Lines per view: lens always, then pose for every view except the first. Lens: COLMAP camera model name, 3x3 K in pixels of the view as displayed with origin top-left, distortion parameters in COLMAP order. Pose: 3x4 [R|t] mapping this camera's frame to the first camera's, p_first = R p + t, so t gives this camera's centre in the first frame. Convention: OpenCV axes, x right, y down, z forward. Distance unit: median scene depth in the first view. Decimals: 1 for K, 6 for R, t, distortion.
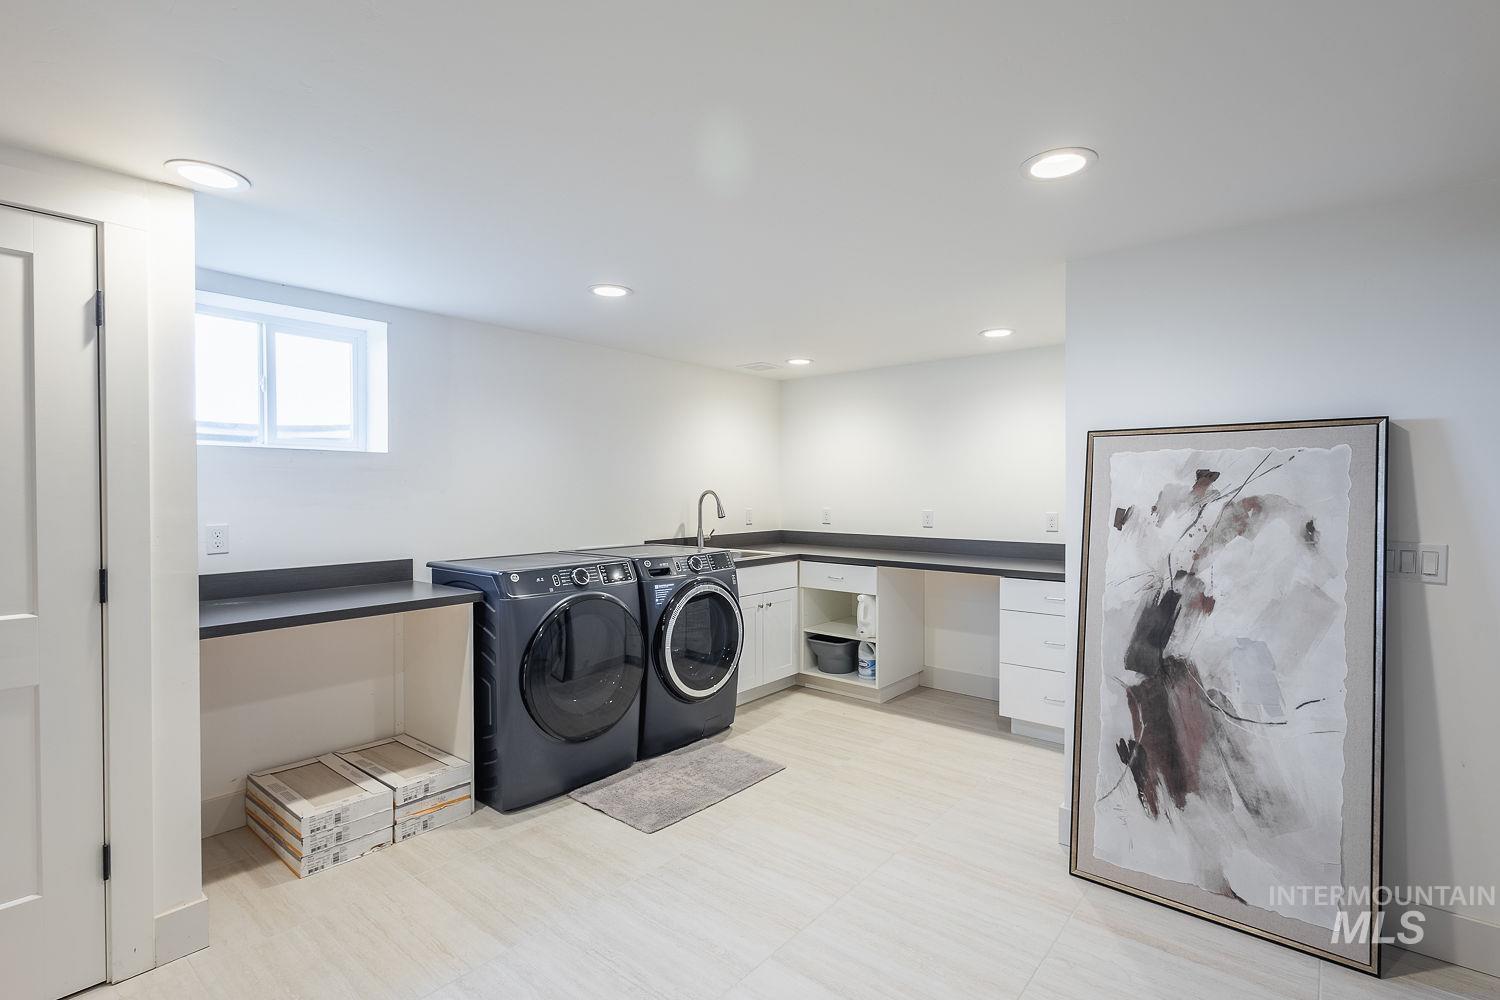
lens RADIAL K [[700.5, 0, 743.3], [0, 700.5, 507.3], [0, 0, 1]] dist [0.010161, -0.003815]
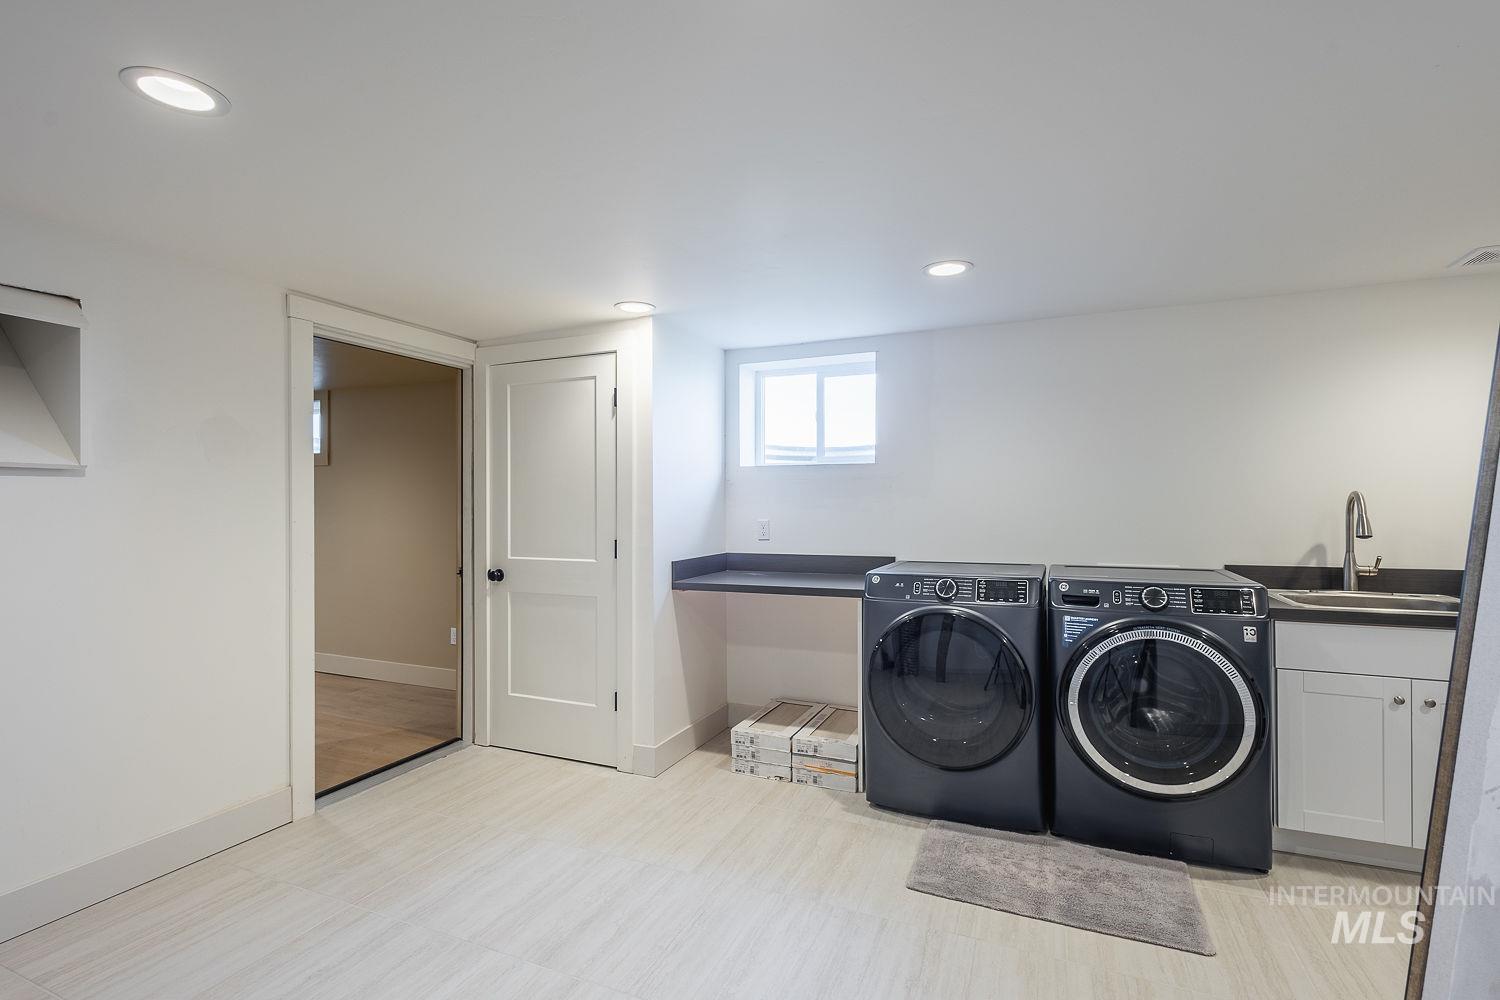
lens RADIAL K [[700.5, 0, 750.4], [0, 700.5, 499.0], [0, 0, 1]] dist [0.010161, -0.003815]
pose [[0.295617, -0.000891, -0.955306, 0.577813], [-0.018476, 0.999807, -0.006650, -0.007234], [0.955128, 0.019617, 0.295543, 0.491149]]
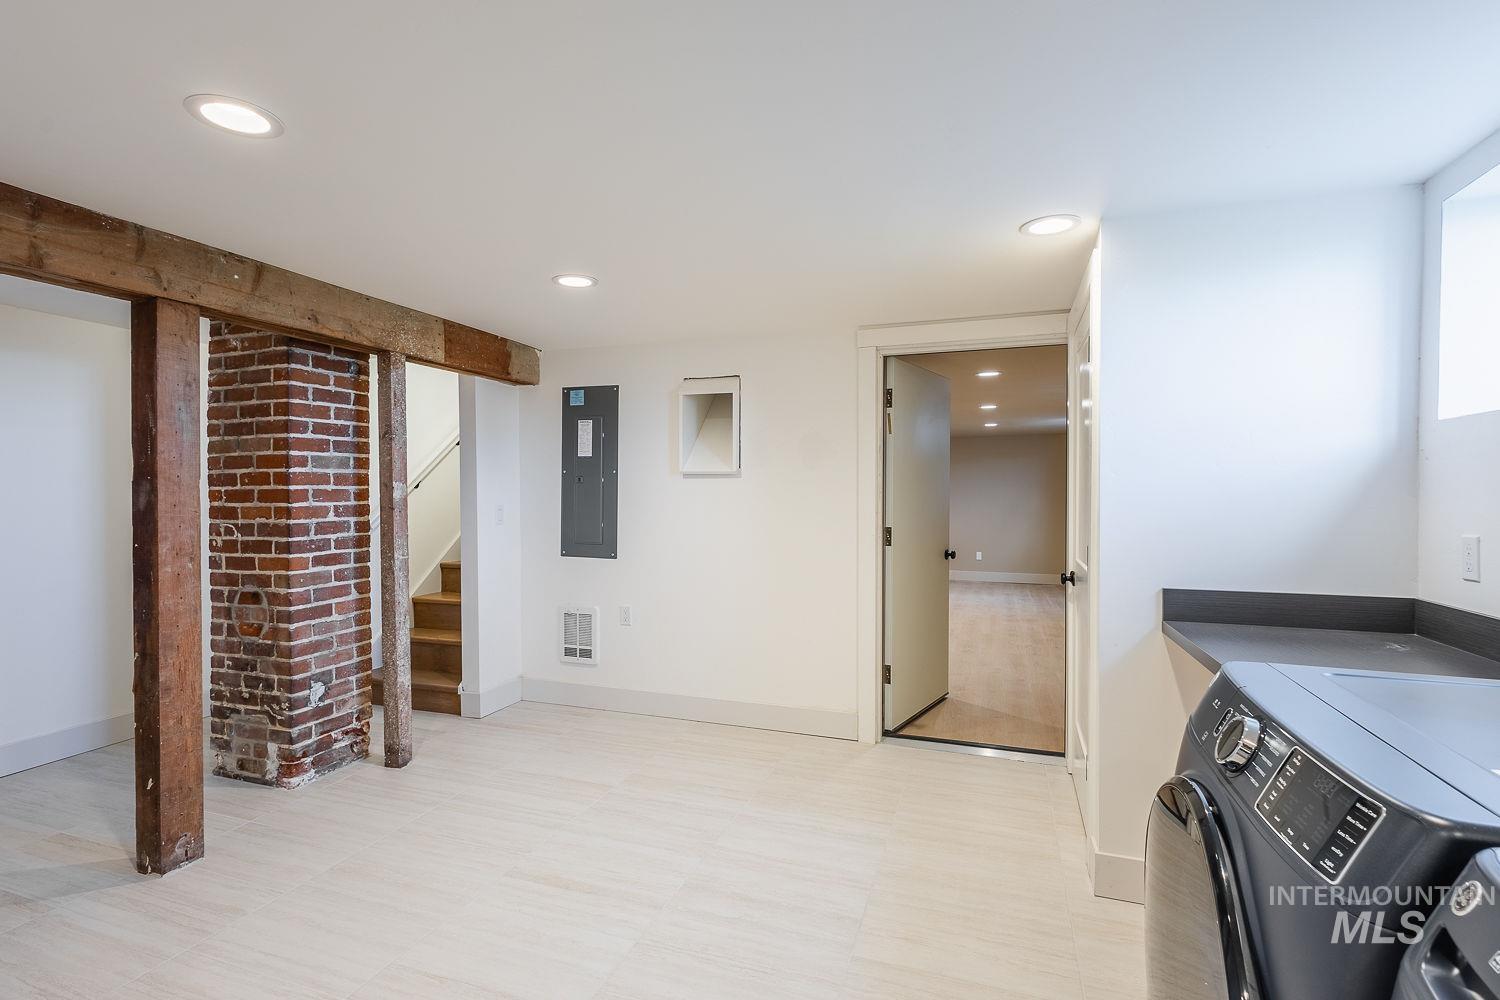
lens RADIAL K [[700.5, 0, 753.4], [0, 700.5, 495.7], [0, 0, 1]] dist [0.010161, -0.003815]
pose [[-0.935559, 0.004168, -0.353145, 0.071058], [-0.002680, 0.999818, 0.018900, -0.013991], [0.353160, 0.018629, -0.935377, 1.270549]]
